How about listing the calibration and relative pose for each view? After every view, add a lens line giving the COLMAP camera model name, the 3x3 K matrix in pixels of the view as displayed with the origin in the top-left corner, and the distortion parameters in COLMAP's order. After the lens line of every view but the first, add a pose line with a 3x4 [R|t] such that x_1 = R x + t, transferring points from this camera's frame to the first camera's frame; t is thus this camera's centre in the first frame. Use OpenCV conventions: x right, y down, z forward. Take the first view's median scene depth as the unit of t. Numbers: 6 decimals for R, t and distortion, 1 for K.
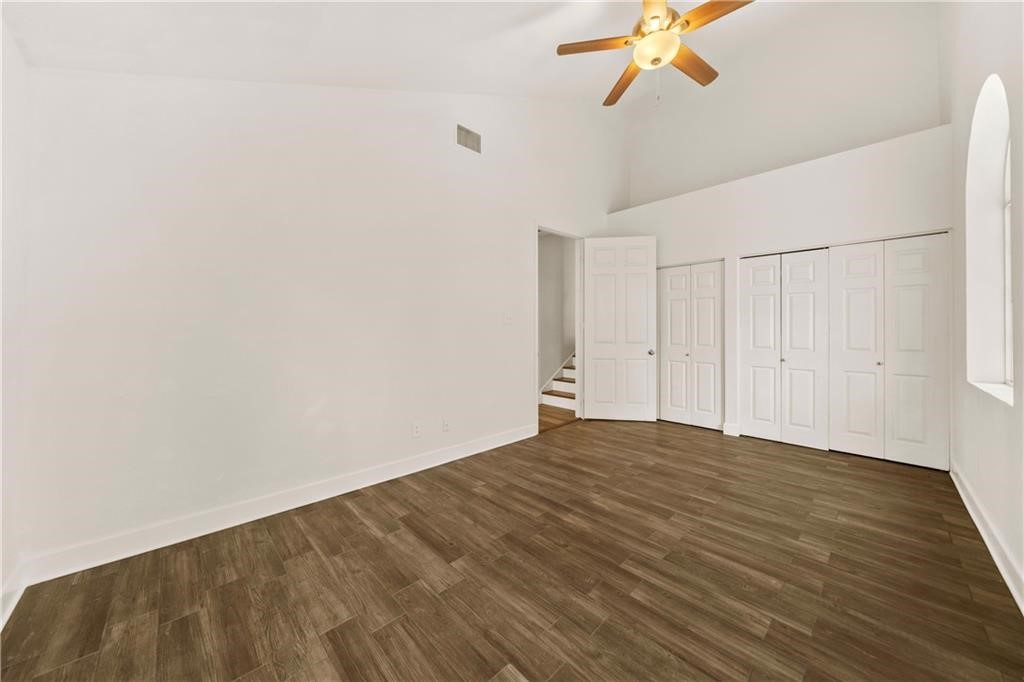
lens RADIAL K [[355.9, 0, 512.6], [0, 355.9, 333.5], [0, 0, 1]] dist [-0.005259, 0.000124]
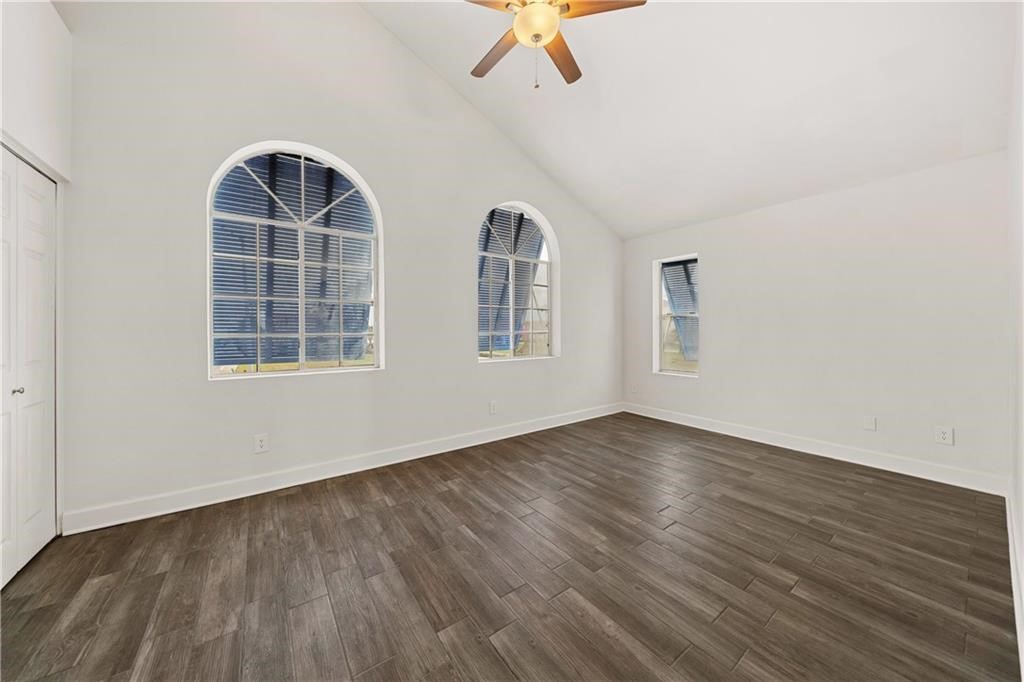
lens RADIAL K [[355.9, 0, 510.2], [0, 355.9, 334.5], [0, 0, 1]] dist [-0.005259, 0.000124]
pose [[-0.989632, -0.001236, 0.143621, 0.357409], [0.002001, 0.999747, 0.022388, -0.009904], [-0.143613, 0.022444, -0.989379, 1.982620]]
